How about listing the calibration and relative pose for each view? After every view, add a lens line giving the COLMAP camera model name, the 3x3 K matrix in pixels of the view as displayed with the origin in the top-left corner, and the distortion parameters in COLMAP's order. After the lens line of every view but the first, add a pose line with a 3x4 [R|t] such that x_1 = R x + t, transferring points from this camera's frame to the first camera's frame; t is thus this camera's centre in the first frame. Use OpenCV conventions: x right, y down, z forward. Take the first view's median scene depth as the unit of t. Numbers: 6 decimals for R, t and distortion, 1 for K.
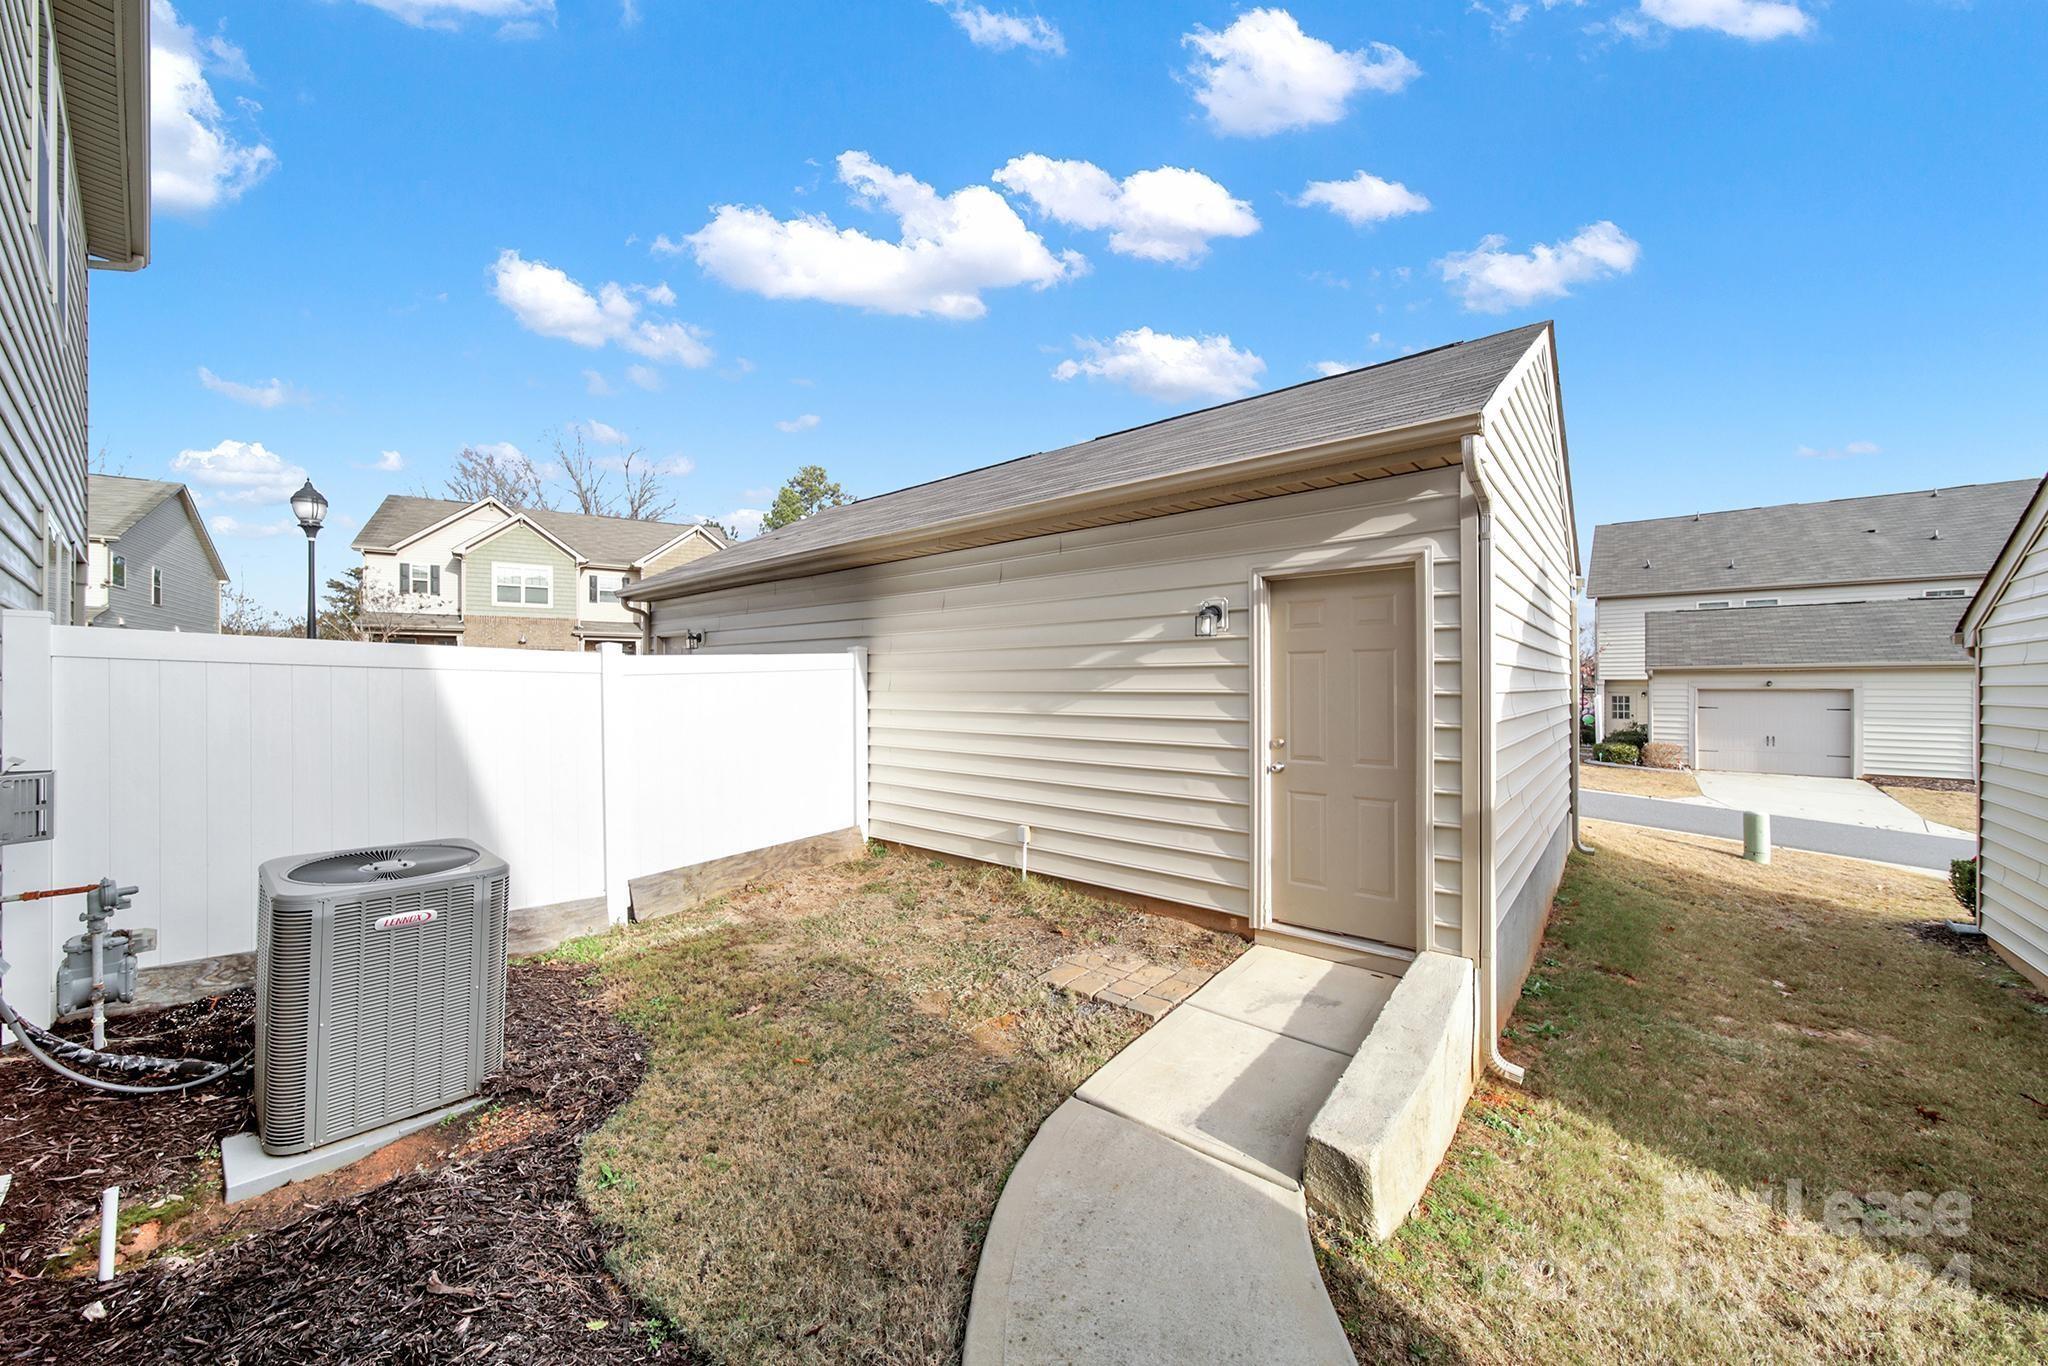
lens RADIAL K [[737.8, 0, 1028.3], [0, 737.8, 671.1], [0, 0, 1]] dist [-0.000648, 0.000072]
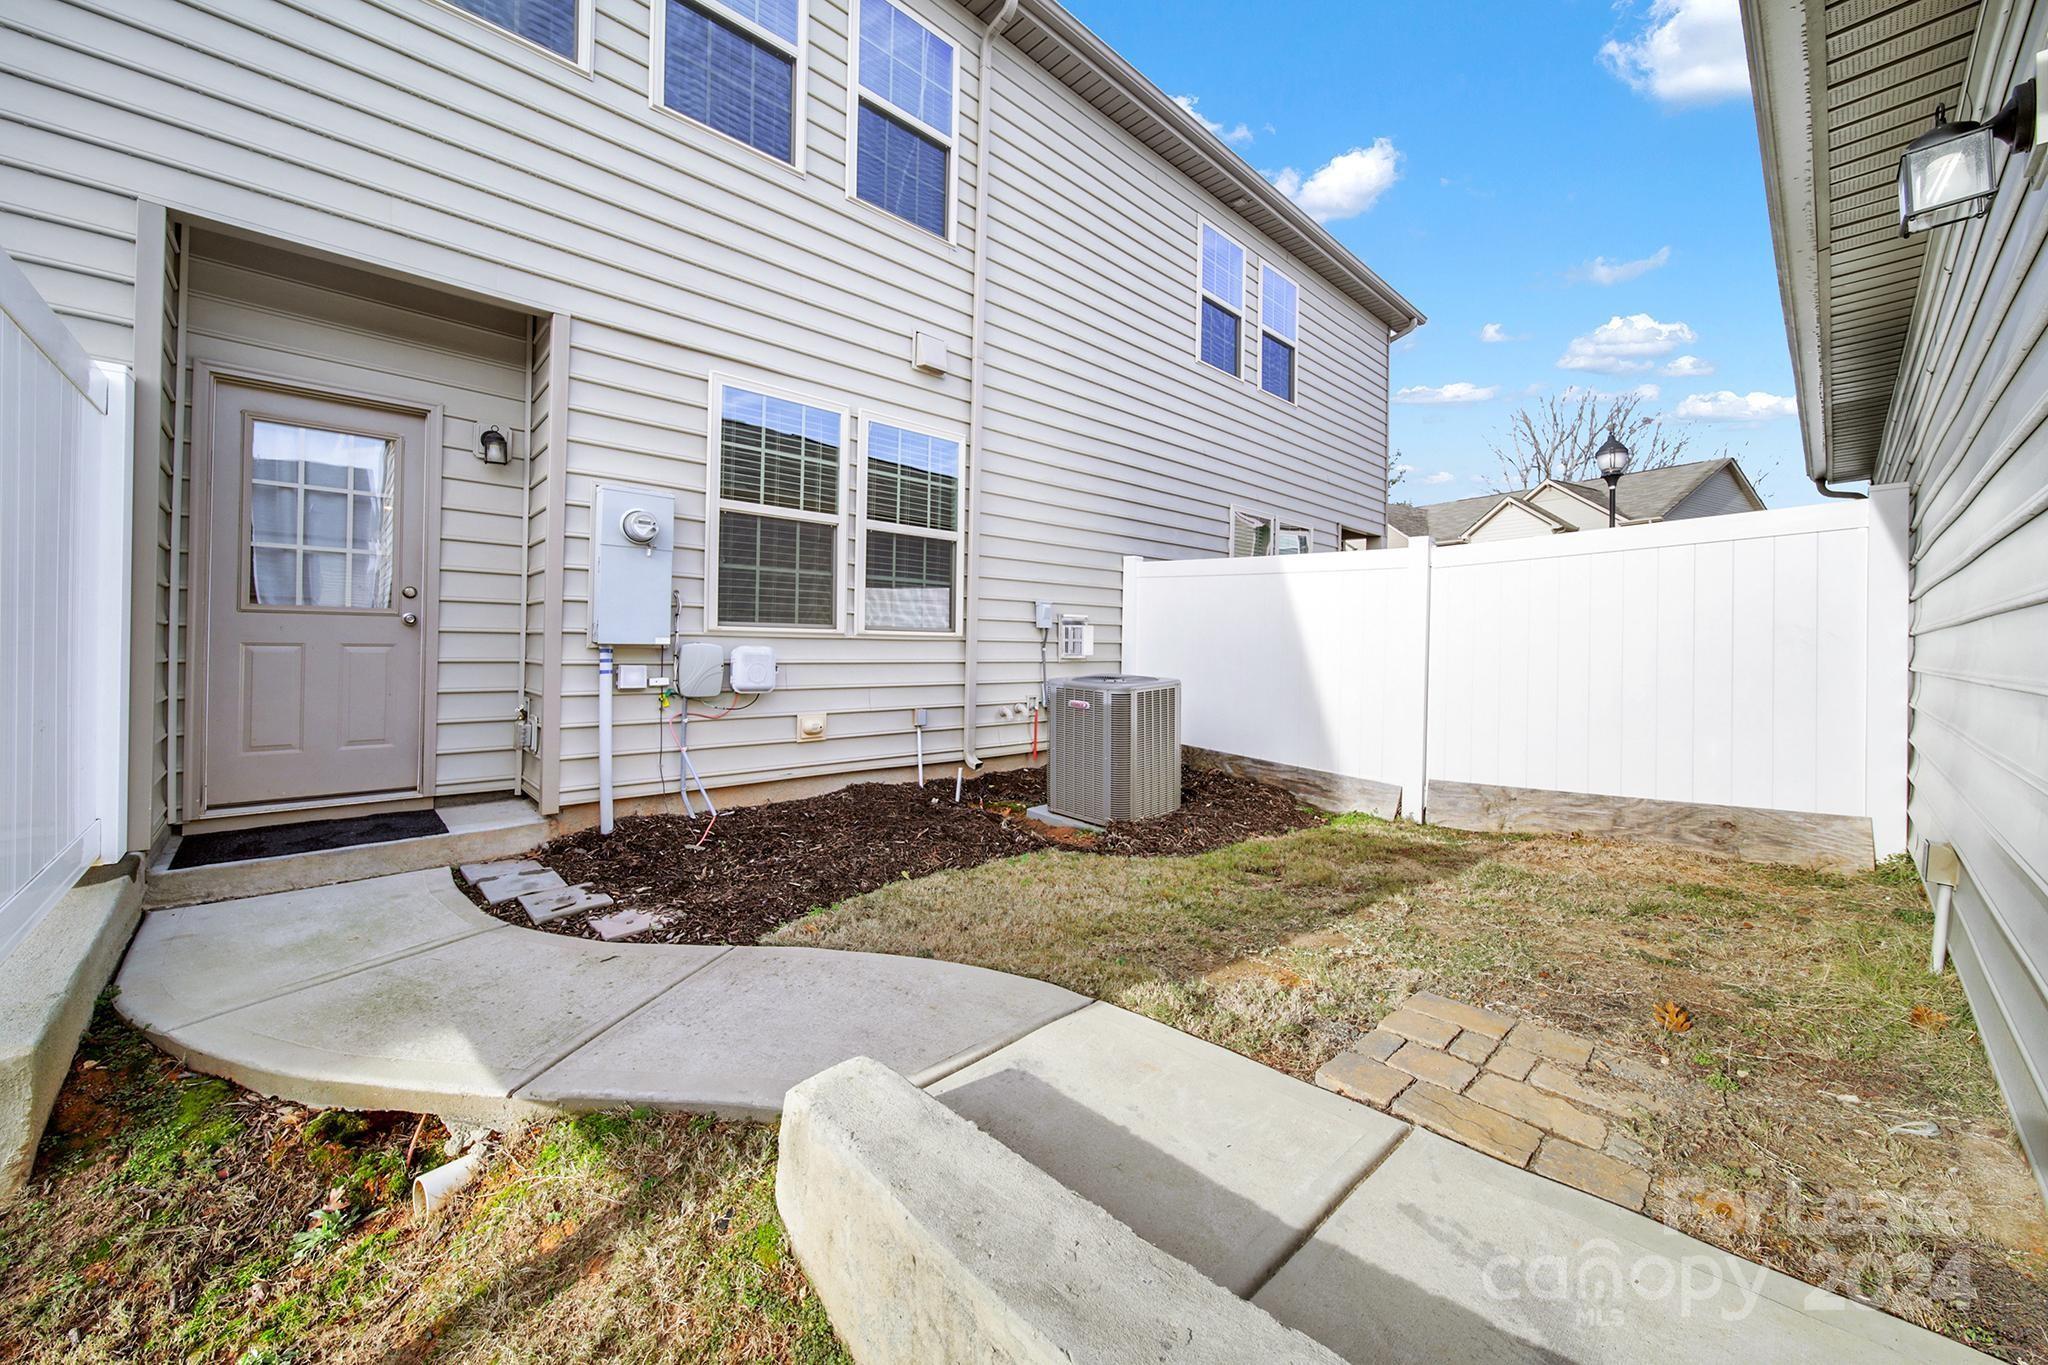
lens RADIAL K [[737.8, 0, 975.4], [0, 737.8, 640.9], [0, 0, 1]] dist [-0.000648, 0.000072]
pose [[-0.161846, -0.004582, -0.986805, 0.661414], [-0.000225, 0.999989, -0.004606, 0.142536], [0.986816, -0.000523, -0.161846, 0.757607]]
